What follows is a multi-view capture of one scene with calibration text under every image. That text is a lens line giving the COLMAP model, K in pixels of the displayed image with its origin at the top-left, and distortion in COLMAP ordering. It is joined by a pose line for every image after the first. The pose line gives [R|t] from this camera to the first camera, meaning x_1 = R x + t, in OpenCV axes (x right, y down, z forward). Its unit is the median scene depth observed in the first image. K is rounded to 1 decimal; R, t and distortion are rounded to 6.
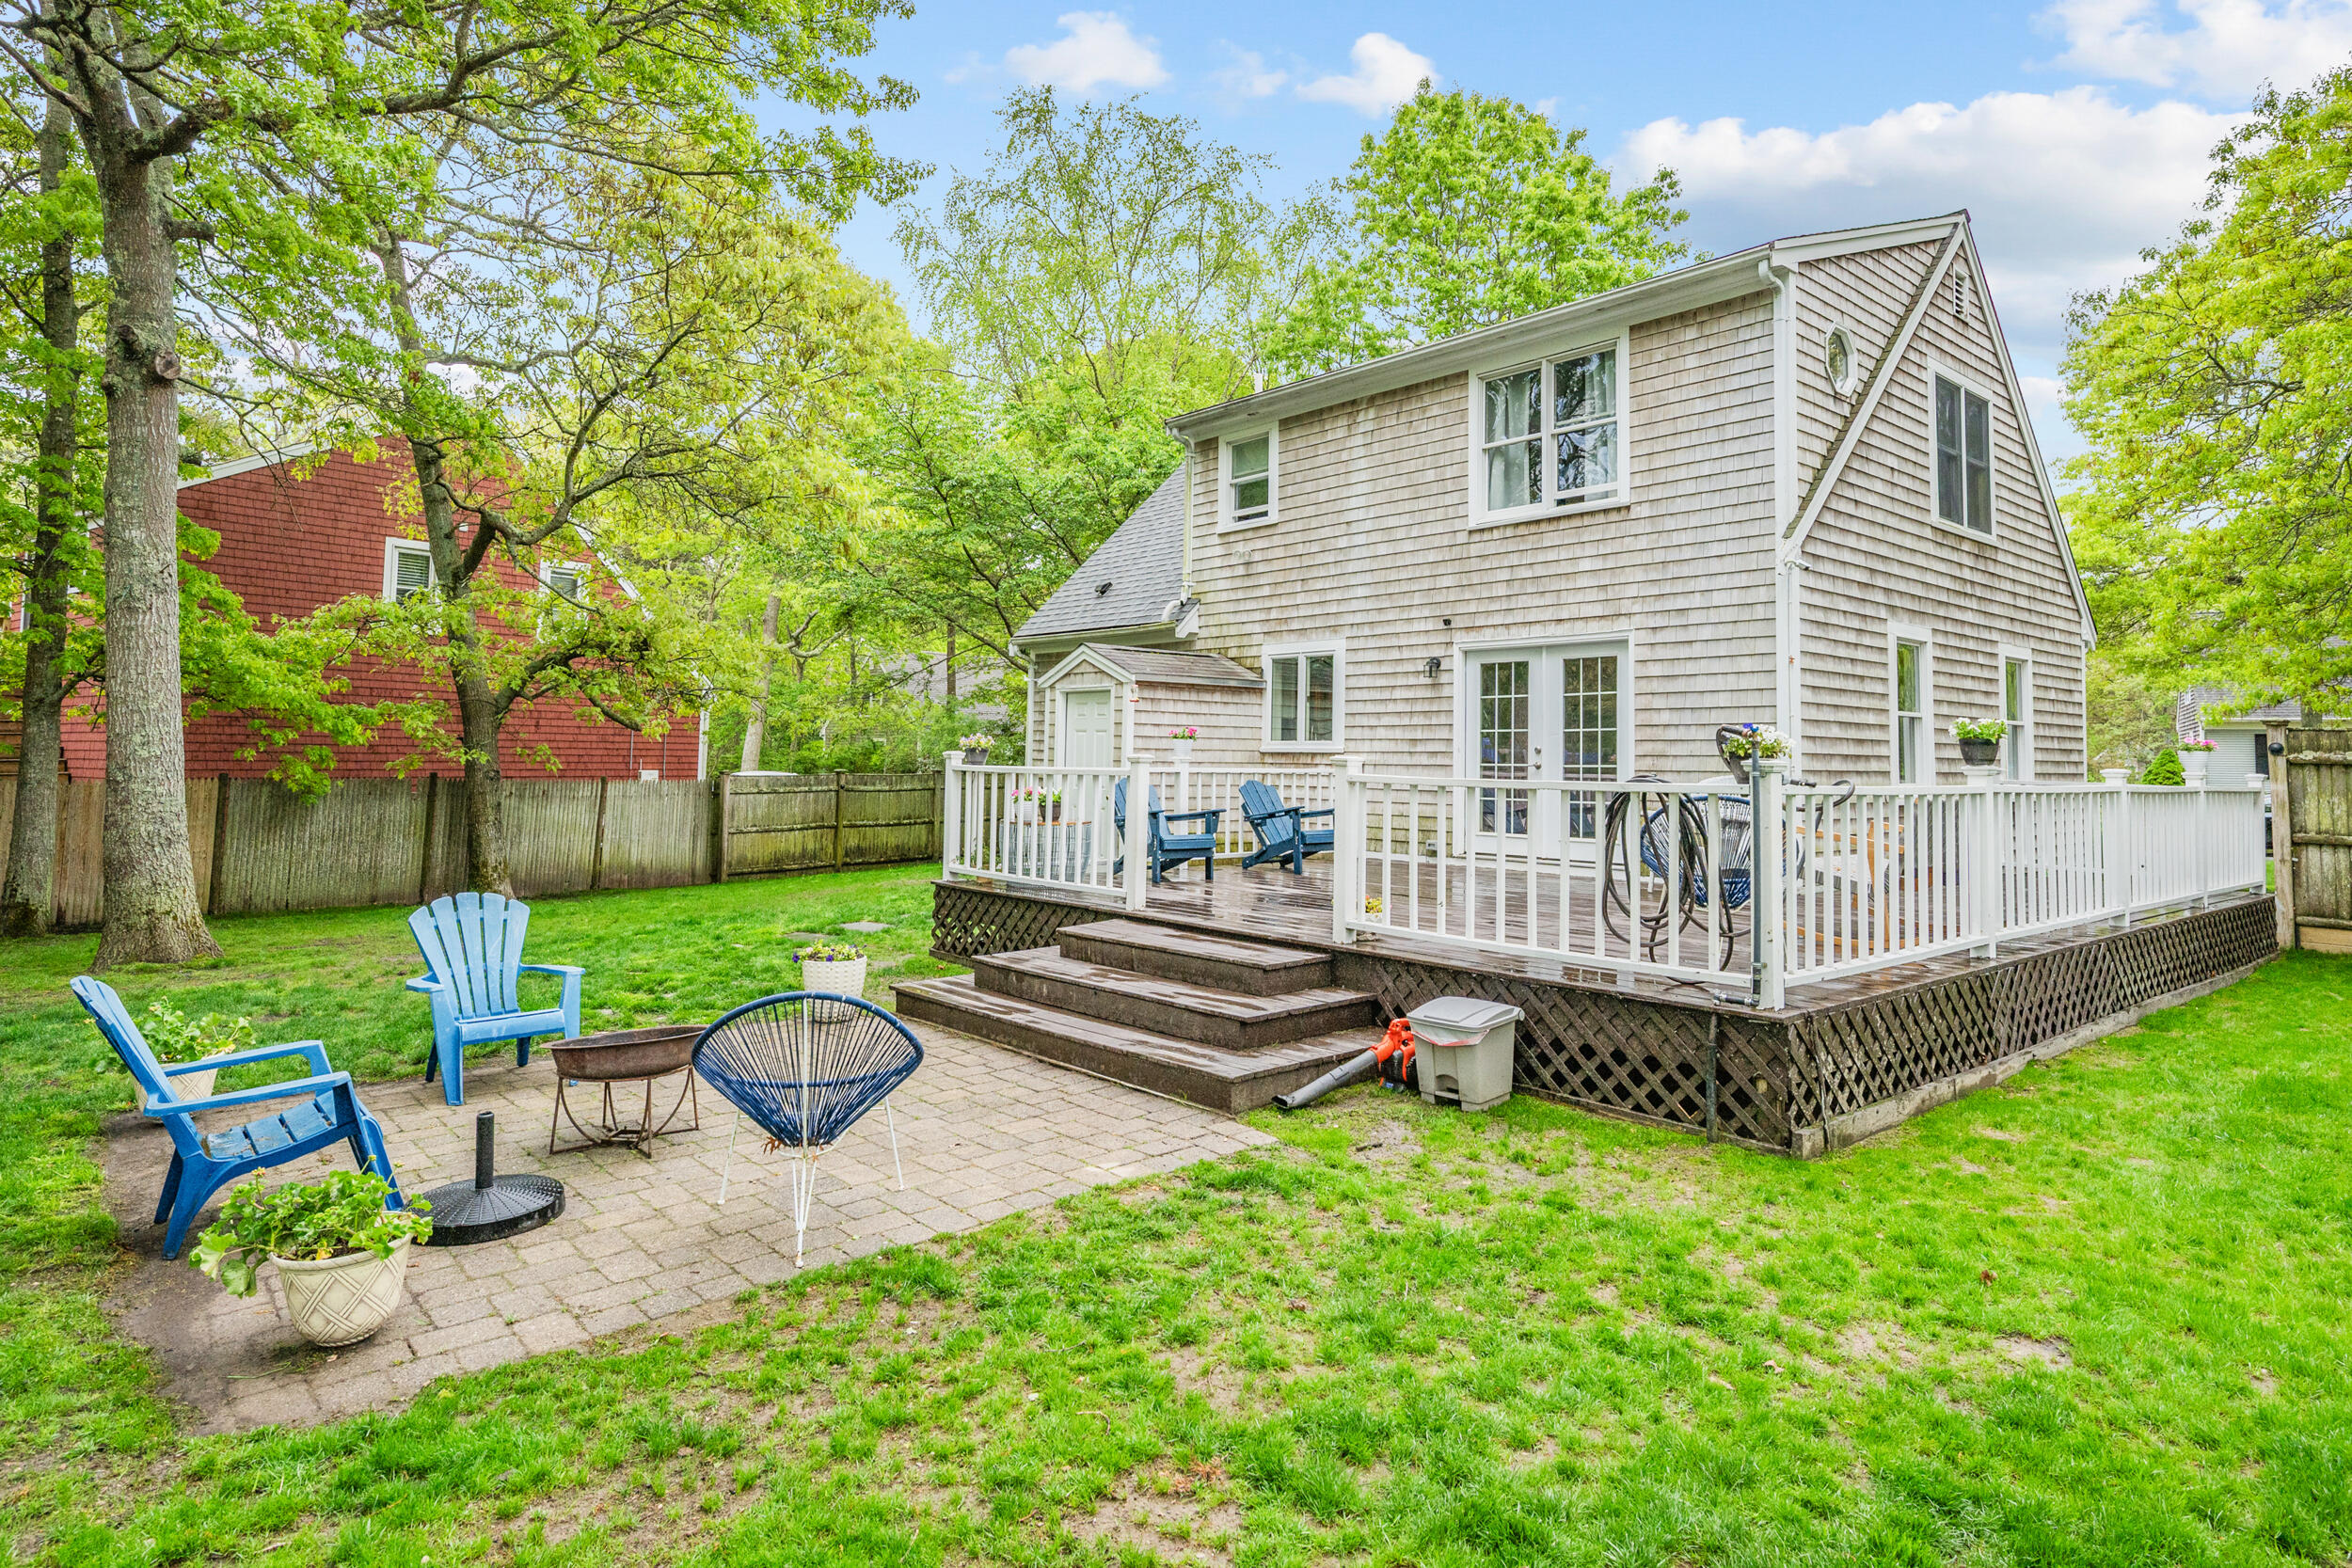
lens RADIAL K [[1289.9, 0, 1182.9], [0, 1289.9, 664.3], [0, 0, 1]] dist [-0.001168, 0.000199]
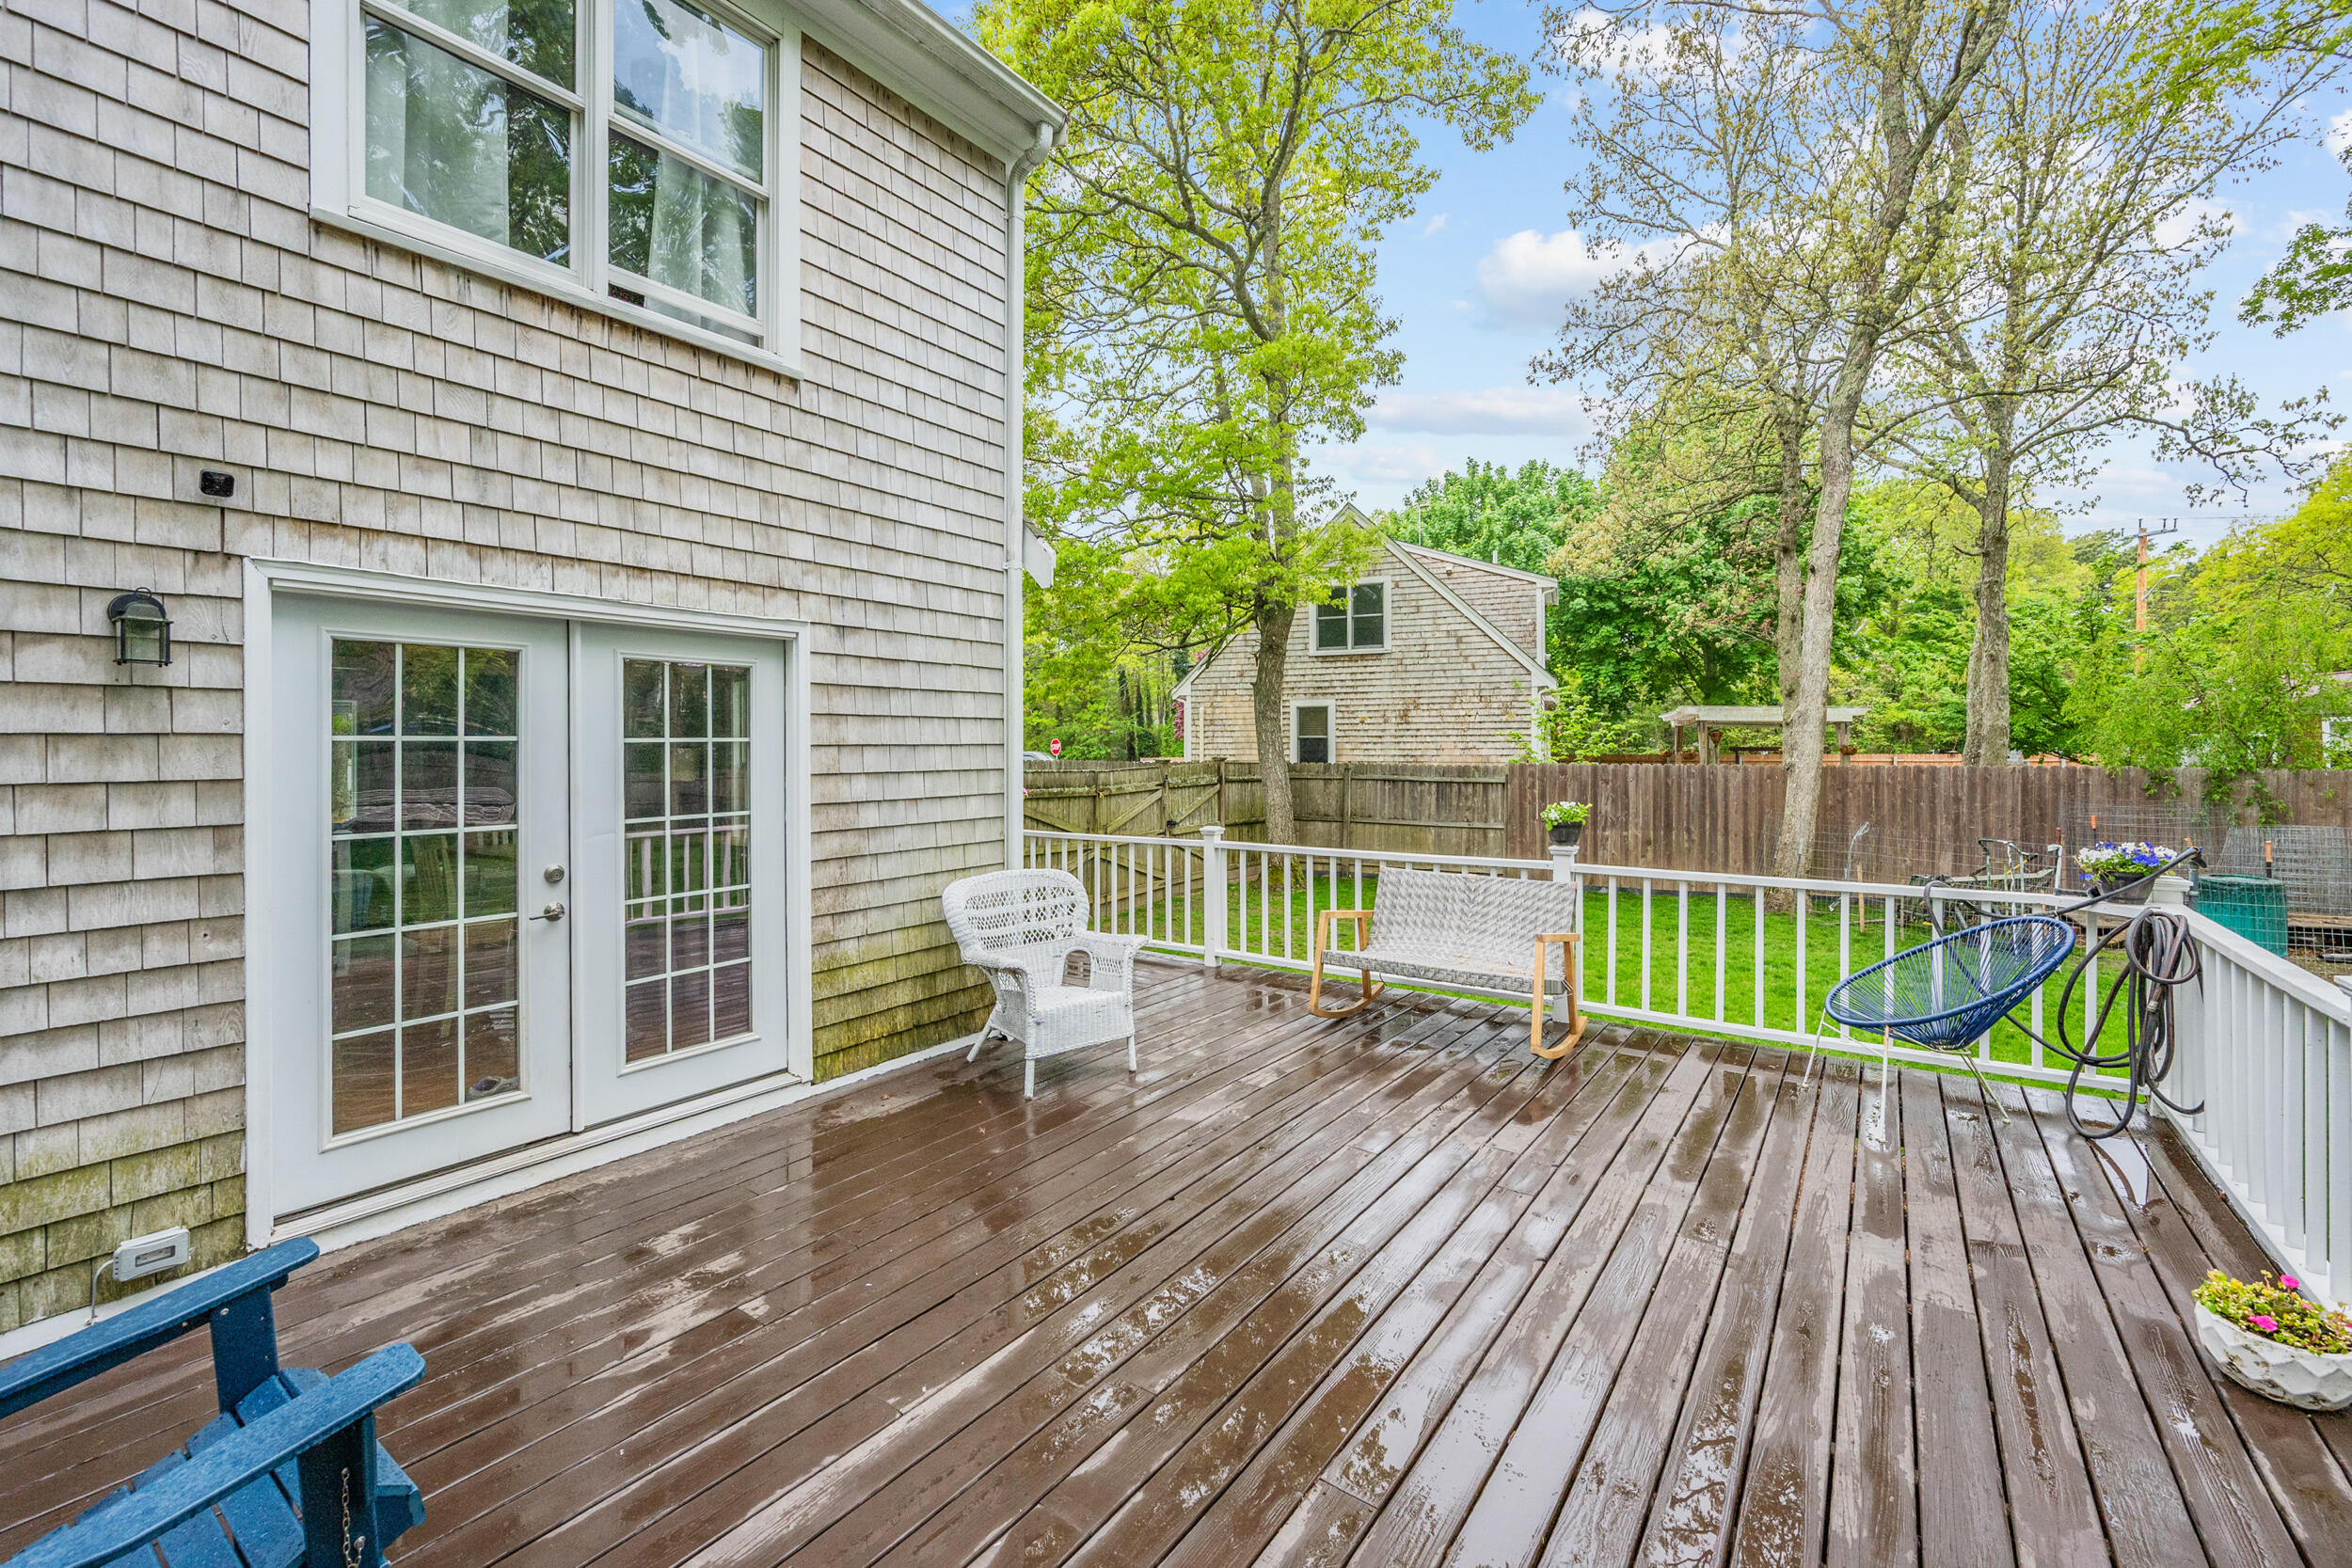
lens RADIAL K [[962.3, 0, 1160.9], [0, 962.3, 743.9], [0, 0, 1]] dist [-0.002961, -0.000398]
pose [[-0.204537, -0.014894, 0.978745, -0.058325], [-0.079696, 0.996818, -0.001486, 0.010332], [-0.975609, -0.078306, -0.205074, 0.846775]]
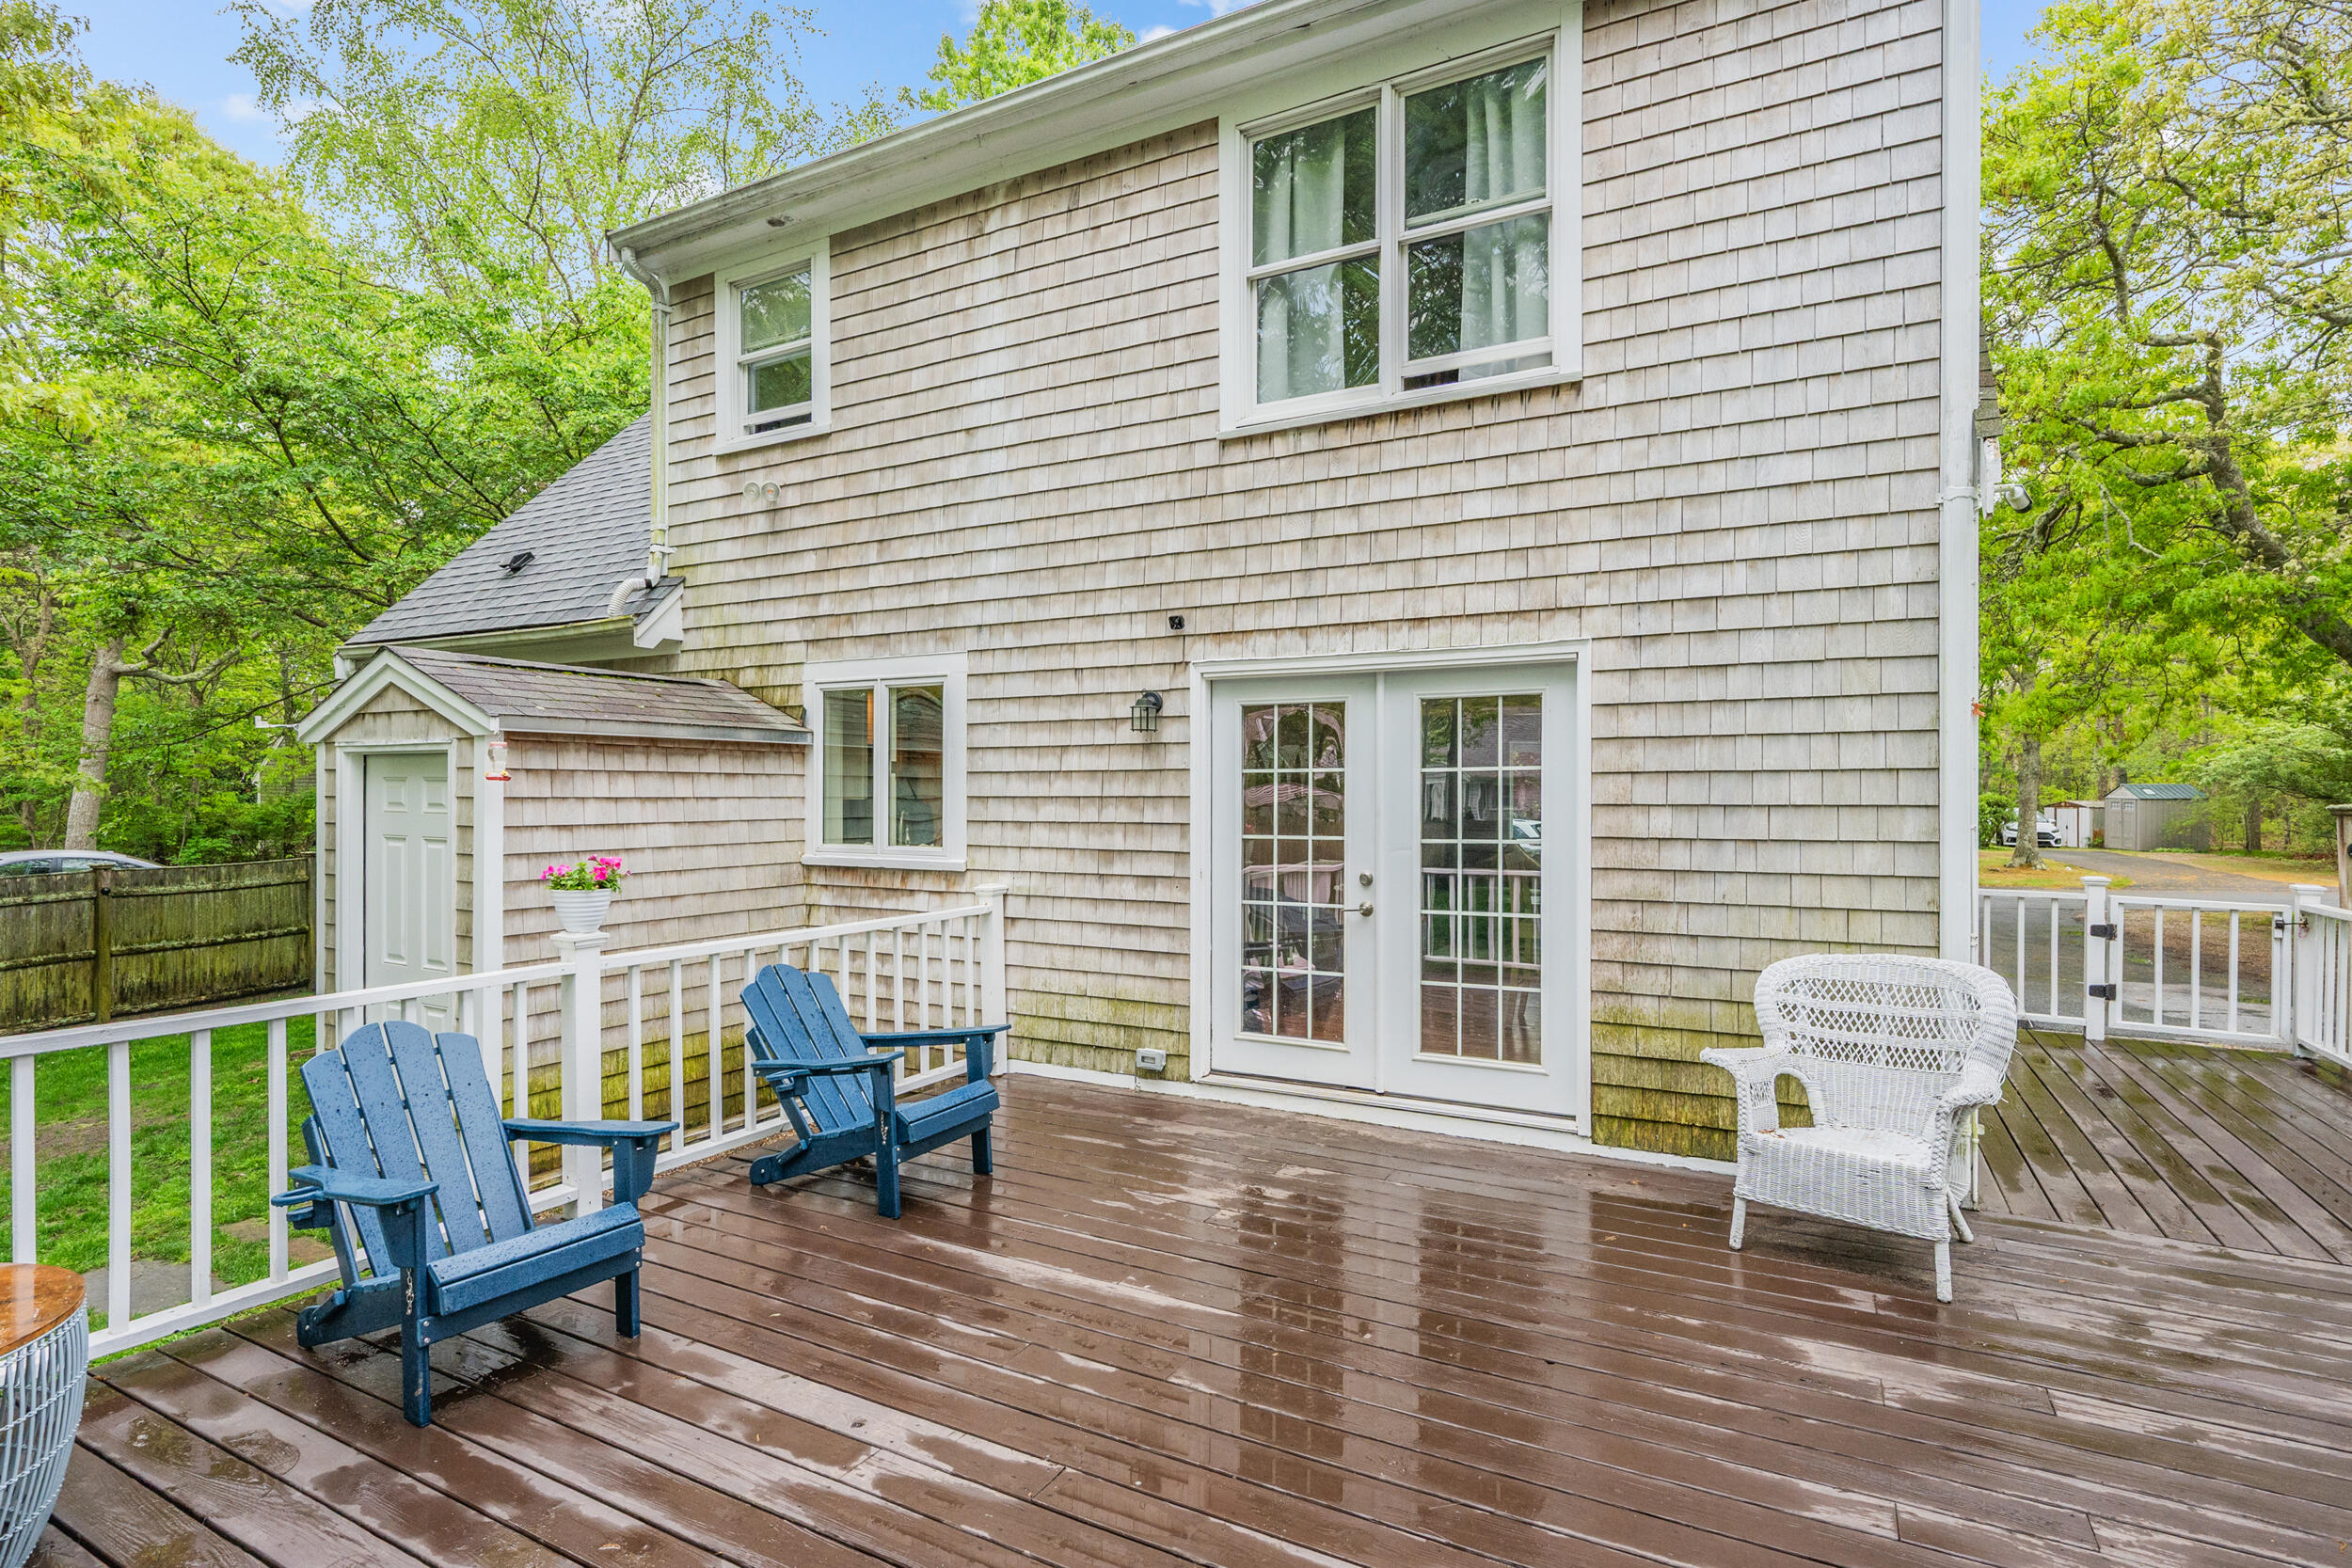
lens RADIAL K [[1169.9, 0, 1182.2], [0, 1169.9, 787.8], [0, 0, 1]] dist [-0.002003, -0.000083]
pose [[0.938799, -0.017571, 0.344016, 0.048616], [-0.009746, 0.996943, 0.077517, -0.003632], [-0.344327, -0.076126, 0.935758, 0.576669]]
